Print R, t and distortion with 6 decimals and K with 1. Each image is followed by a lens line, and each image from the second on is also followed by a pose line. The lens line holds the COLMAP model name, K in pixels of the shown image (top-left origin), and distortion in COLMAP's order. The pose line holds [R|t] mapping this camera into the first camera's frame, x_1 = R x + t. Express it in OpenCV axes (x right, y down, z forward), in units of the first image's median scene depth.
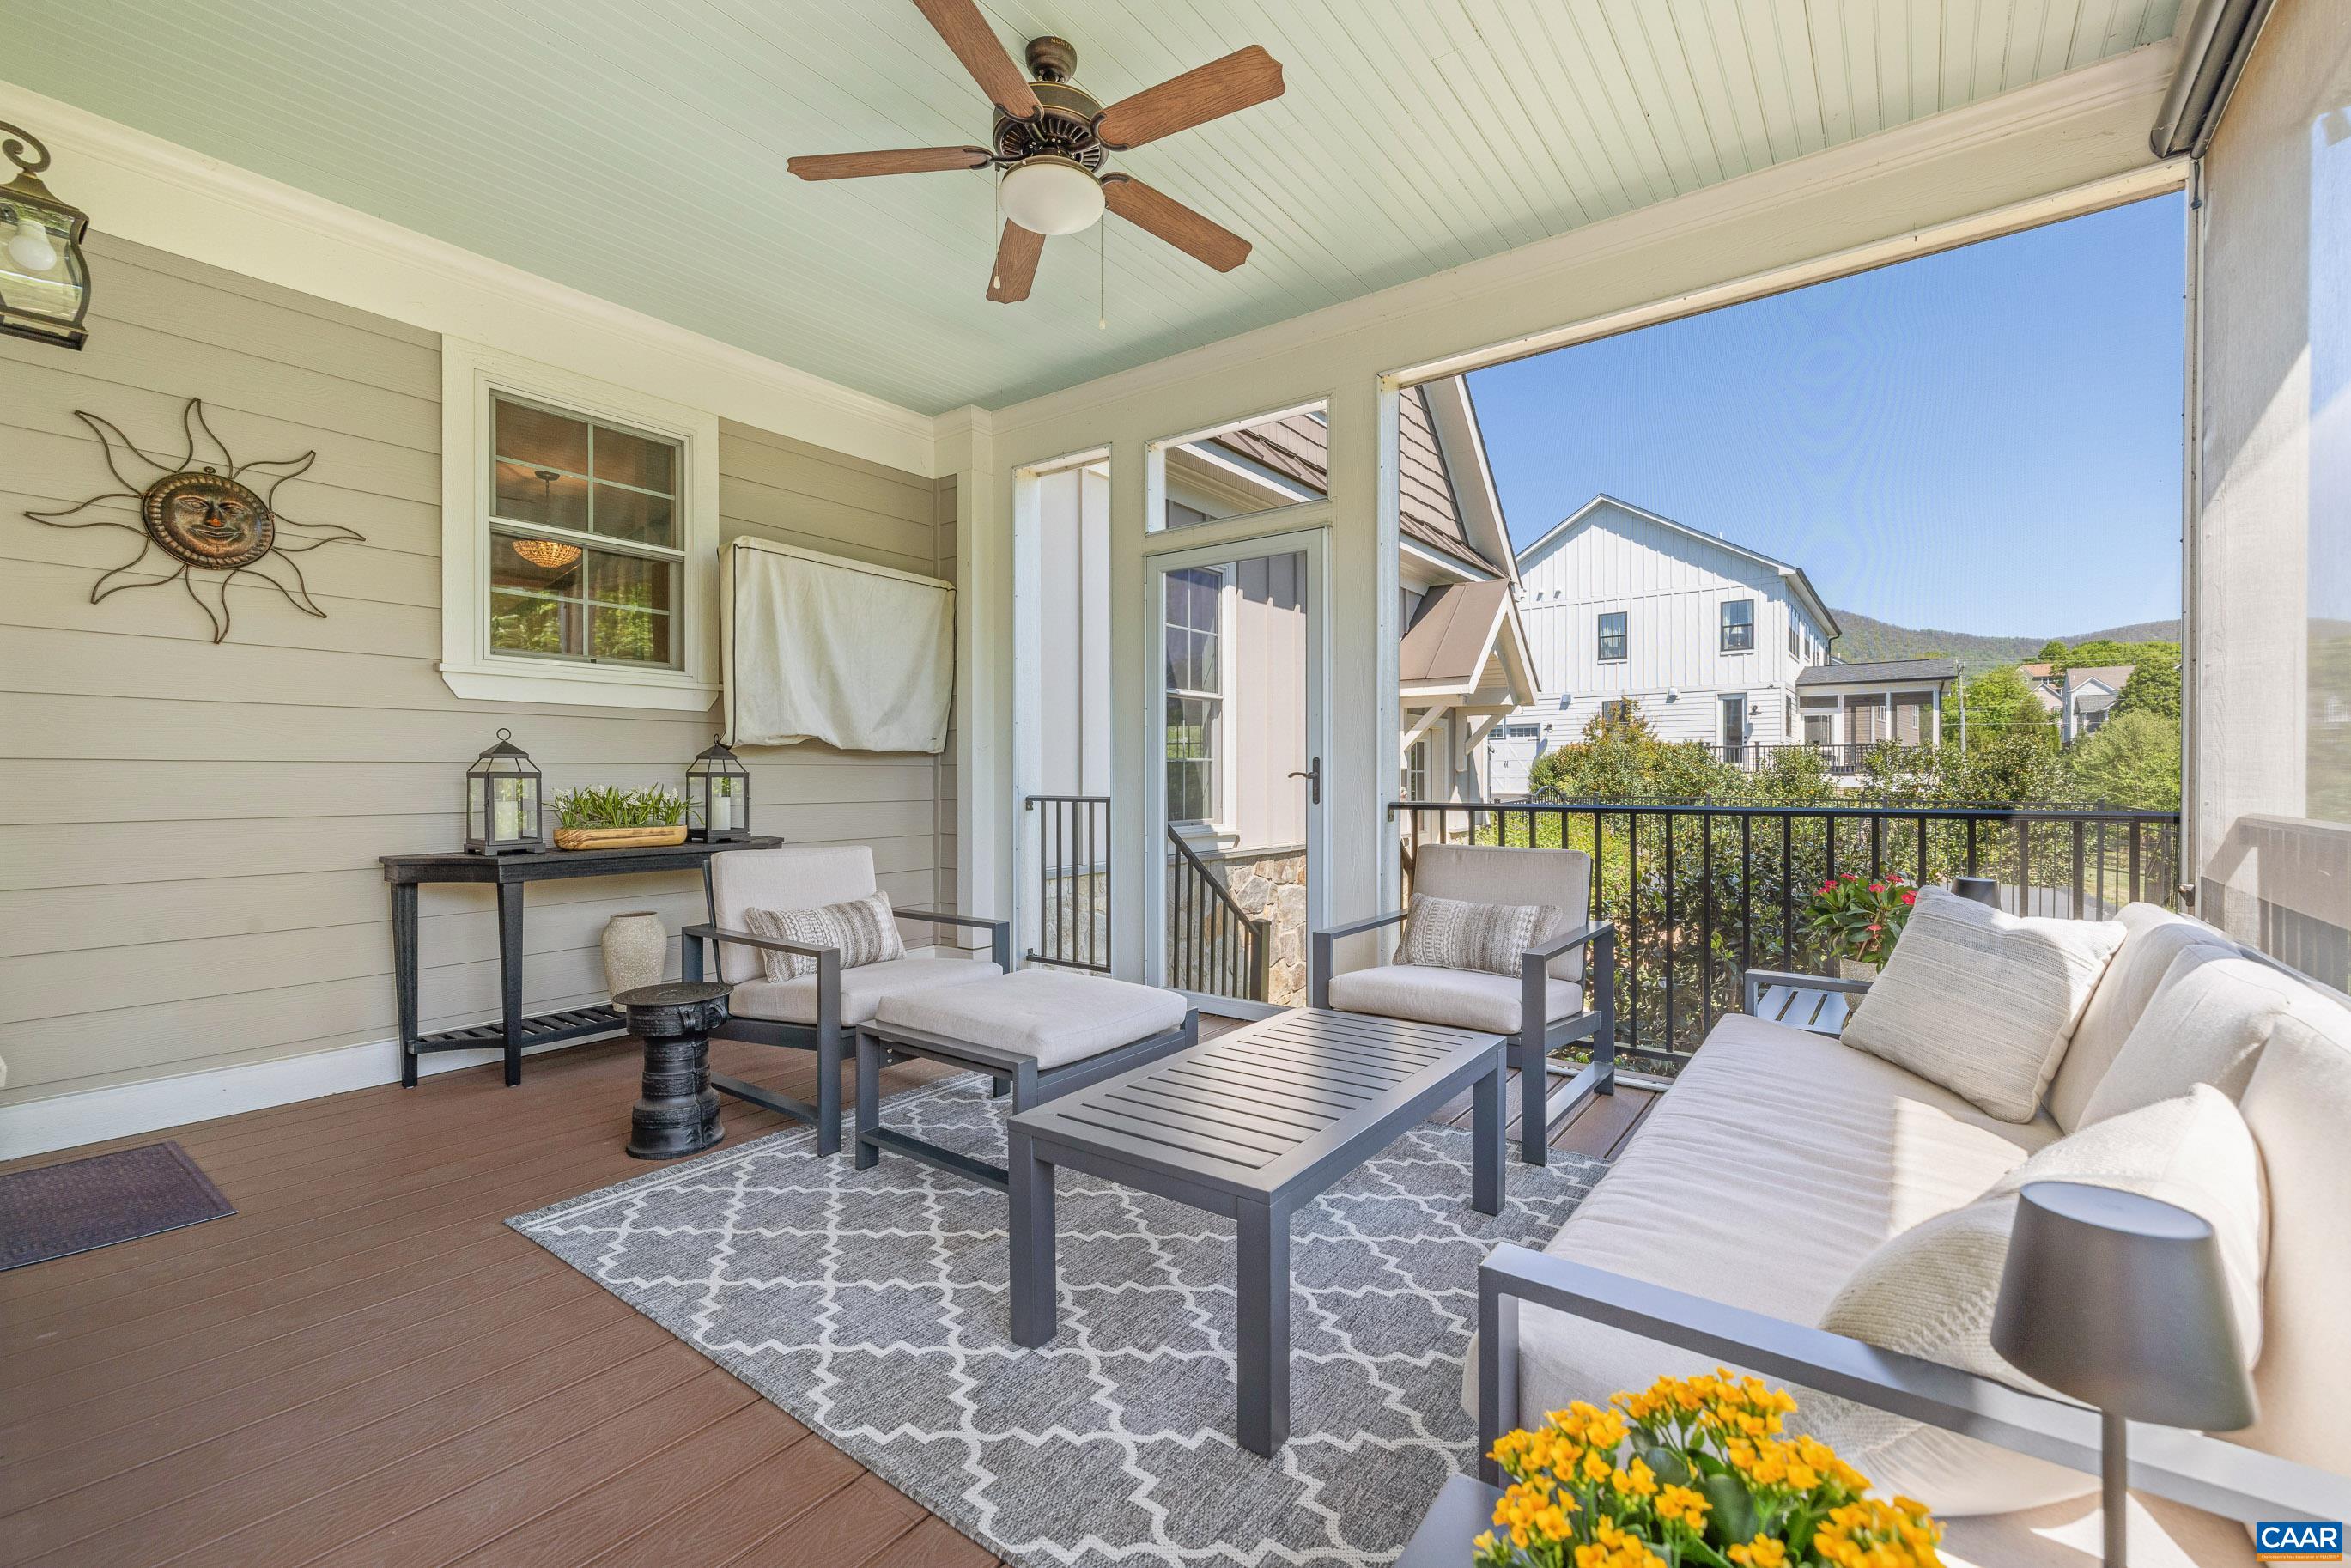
lens RADIAL K [[993.4, 0, 1175.2], [0, 993.4, 783.6], [0, 0, 1]] dist [0.003350, -0.000622]
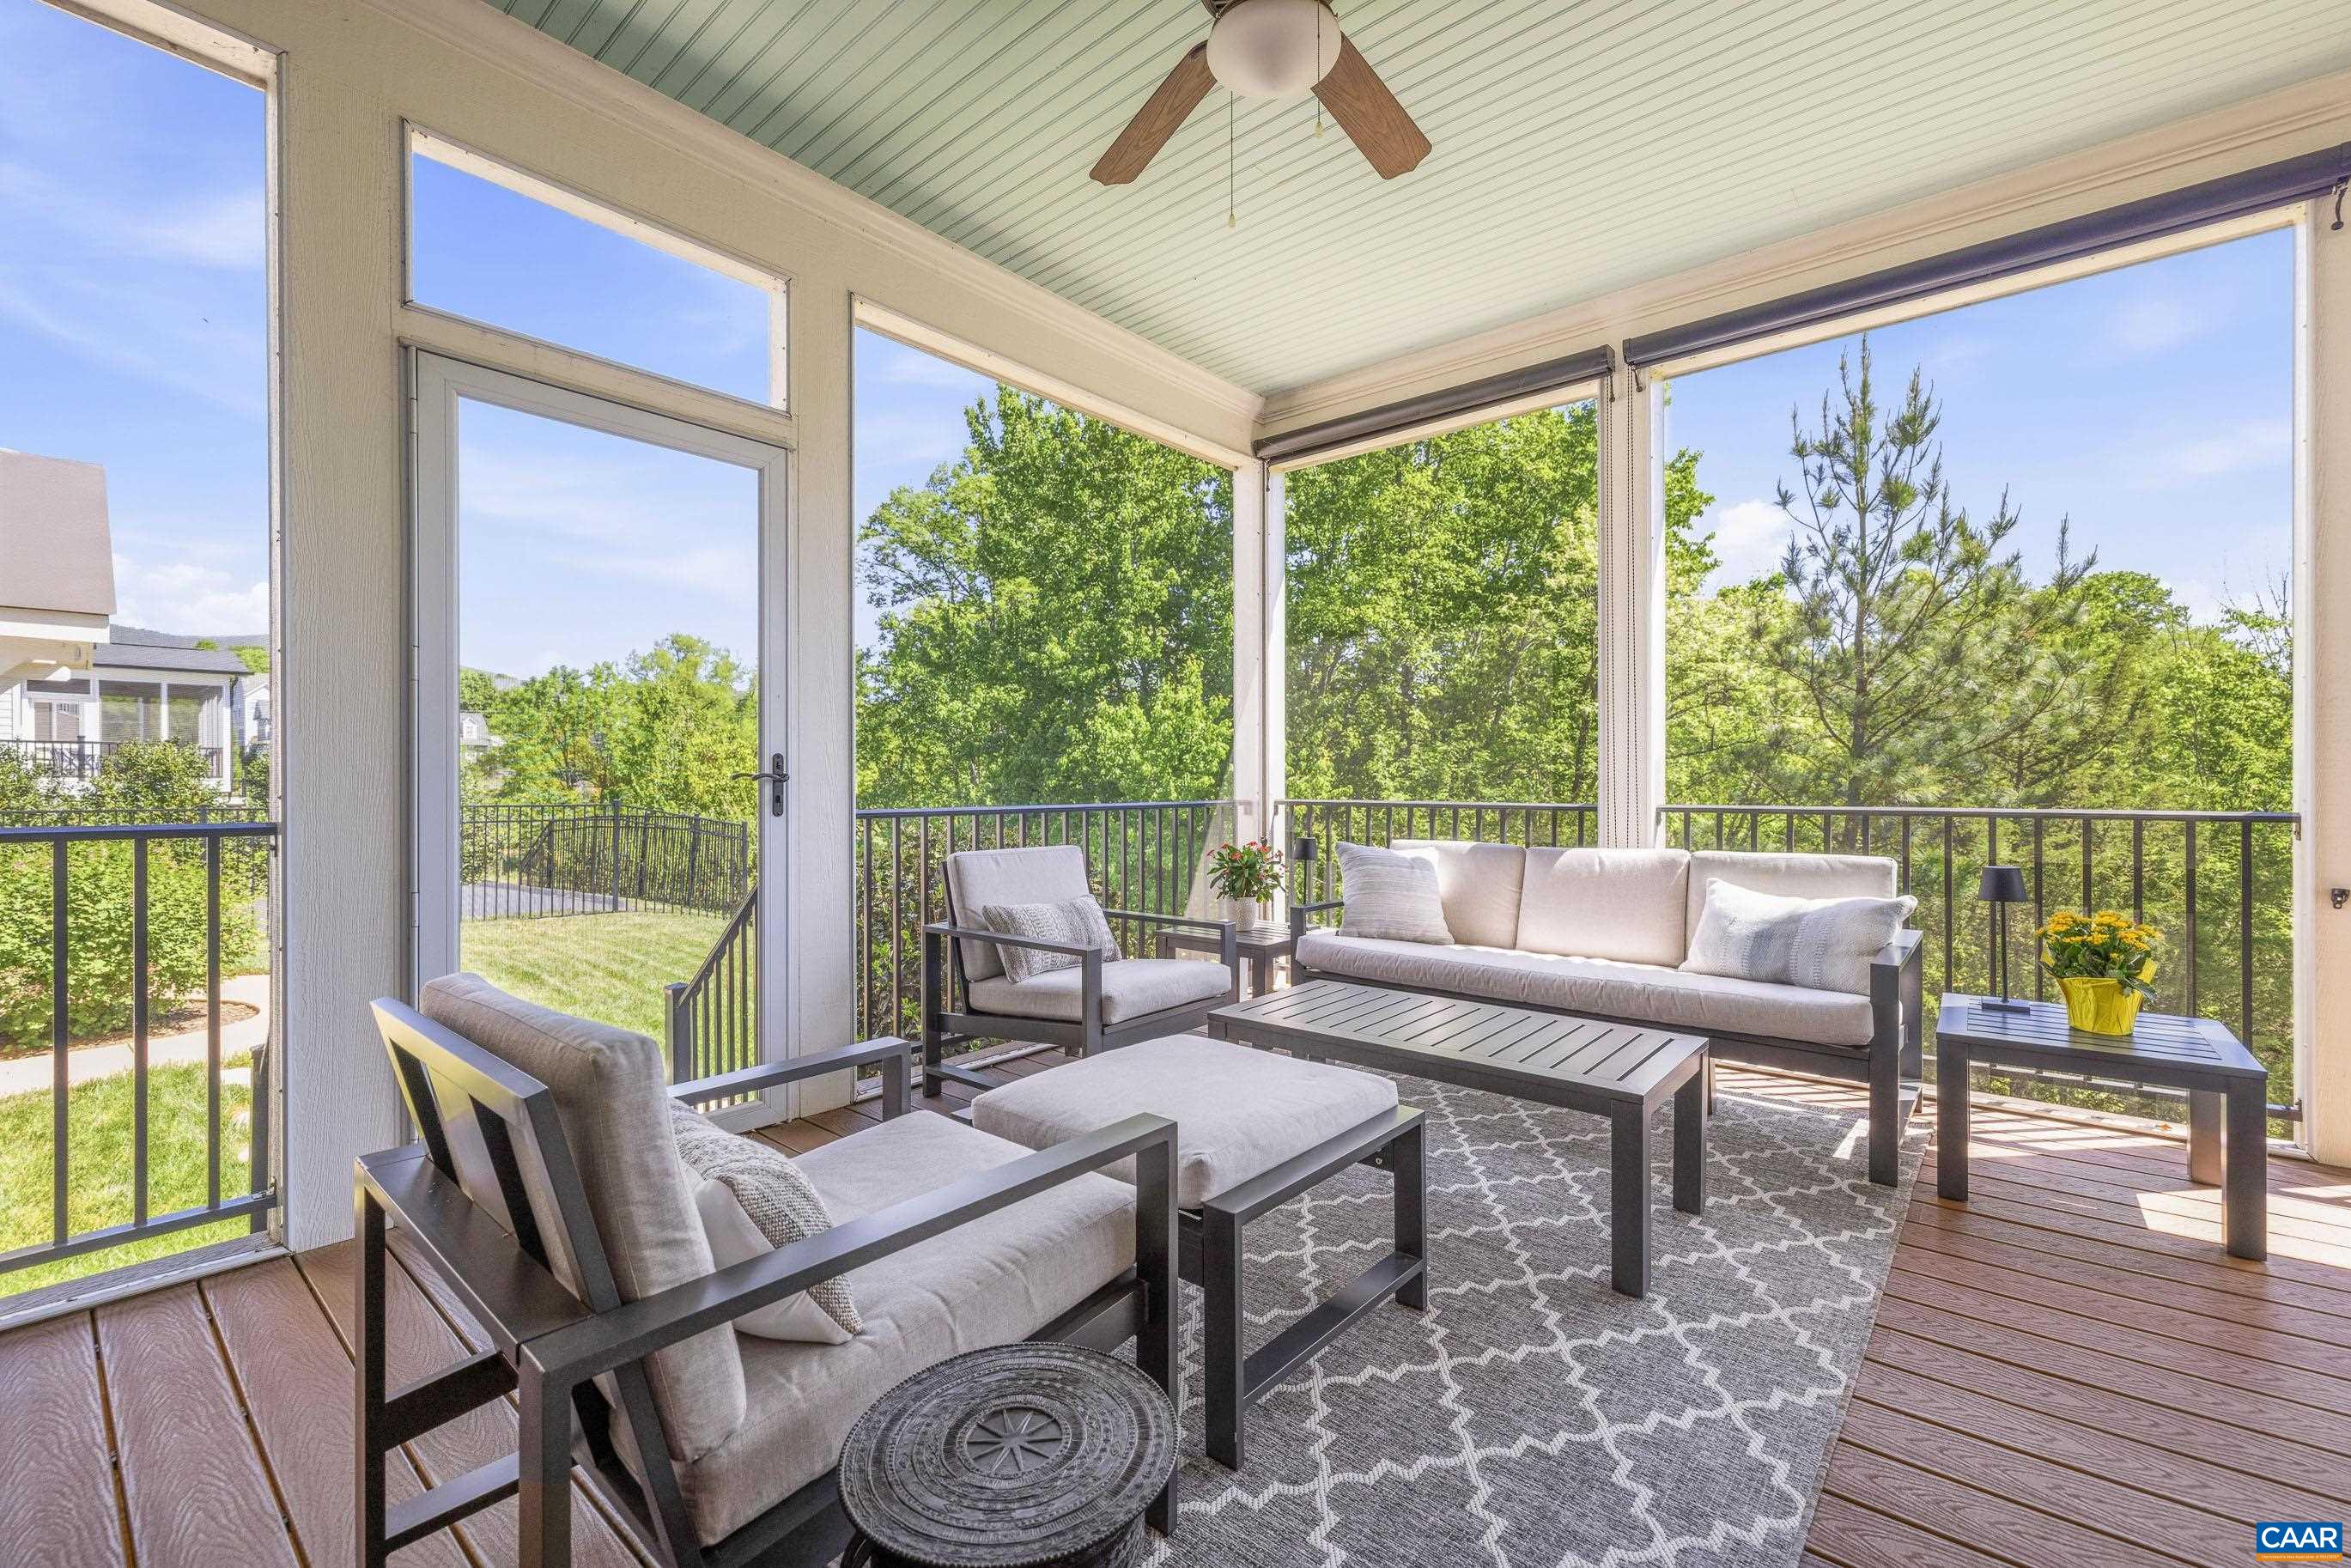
lens RADIAL K [[993.4, 0, 1175.4], [0, 993.4, 789.2], [0, 0, 1]] dist [0.003350, -0.000622]
pose [[0.062062, -0.004871, 0.998060, -1.066539], [0.004650, 0.999979, 0.004591, -0.004409], [-0.998061, 0.004356, 0.062083, 1.199767]]
